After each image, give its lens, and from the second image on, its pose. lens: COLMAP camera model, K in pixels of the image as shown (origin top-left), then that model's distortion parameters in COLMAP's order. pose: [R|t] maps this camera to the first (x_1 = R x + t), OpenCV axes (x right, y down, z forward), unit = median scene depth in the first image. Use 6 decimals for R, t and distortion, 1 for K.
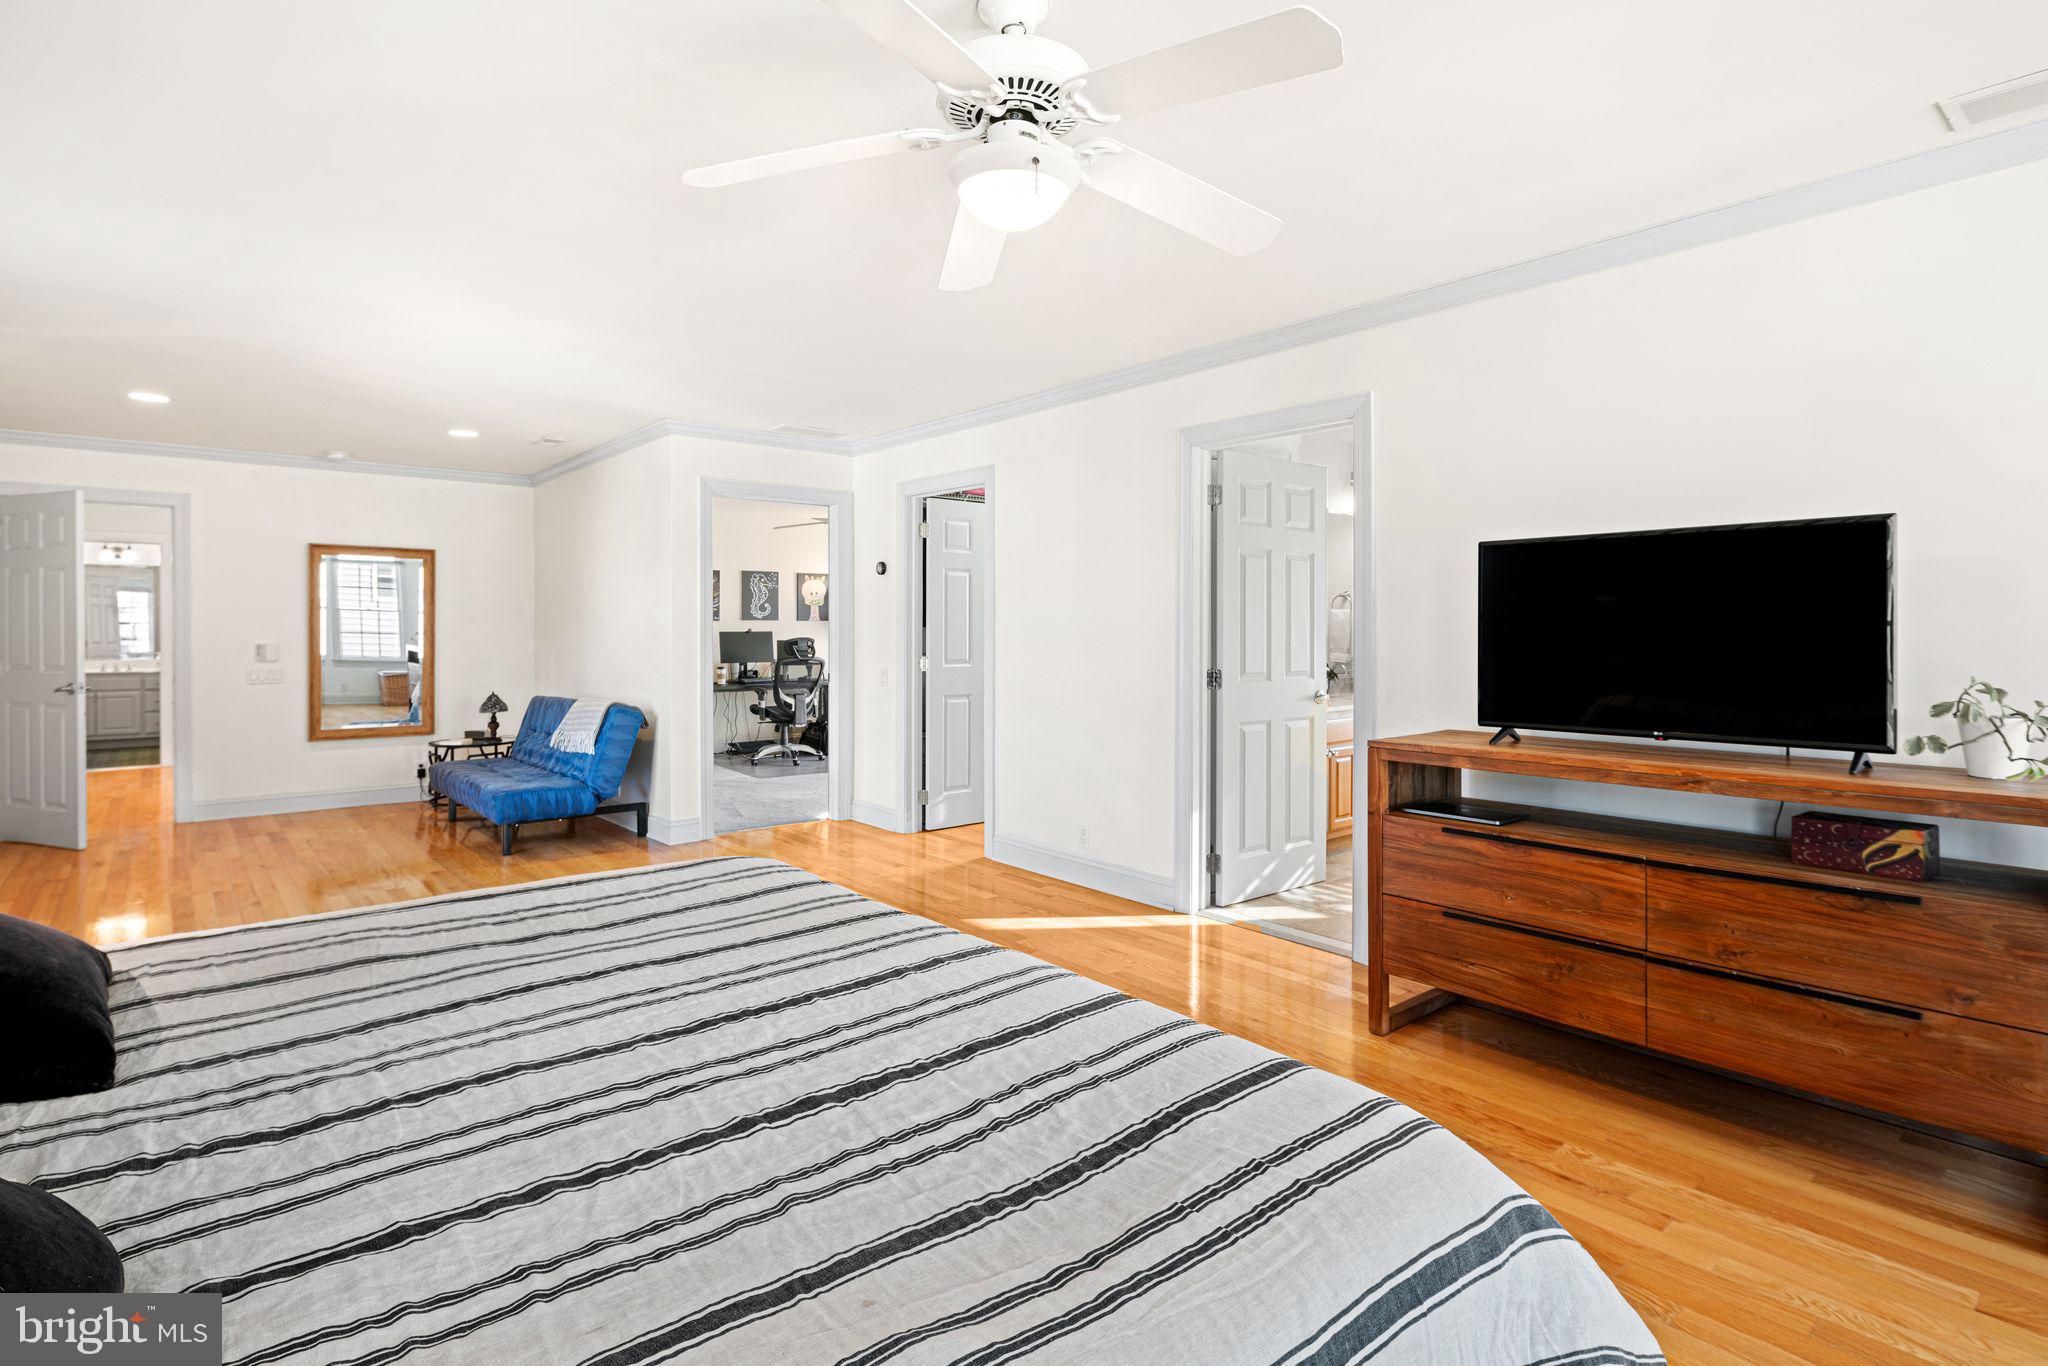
lens RADIAL K [[1002.5, 0, 1042.3], [0, 1002.5, 665.1], [0, 0, 1]] dist [0.002740, -0.002891]
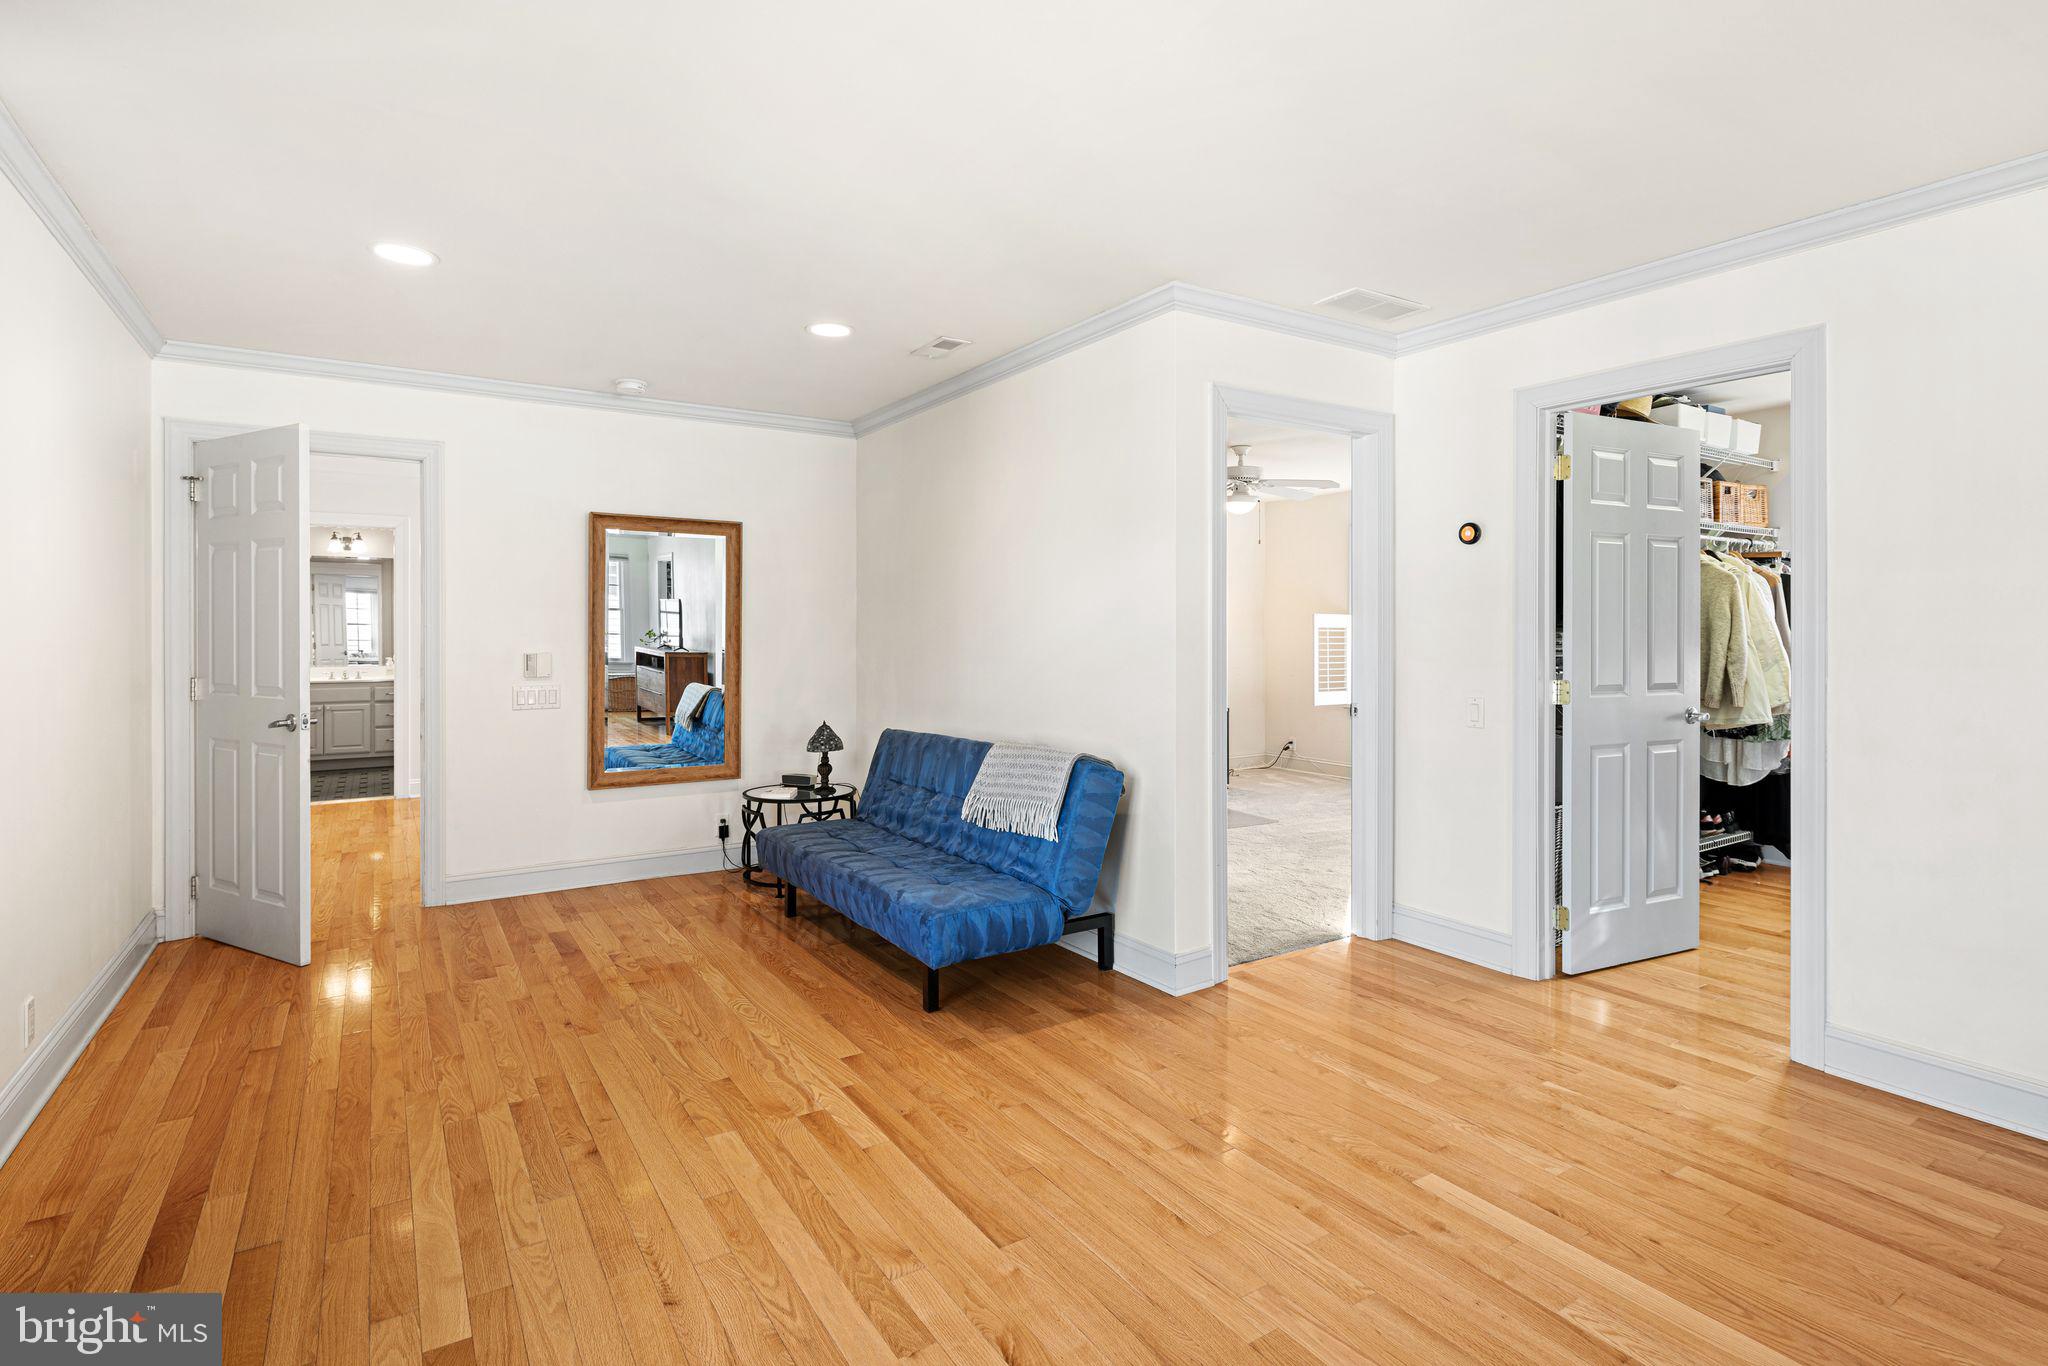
lens RADIAL K [[1002.5, 0, 1022.4], [0, 1002.5, 670.0], [0, 0, 1]] dist [0.002740, -0.002891]
pose [[0.989035, 0.006925, -0.147522, -0.323100], [-0.006447, 0.999972, 0.003718, -0.013941], [0.147543, -0.002726, 0.989052, 0.341558]]
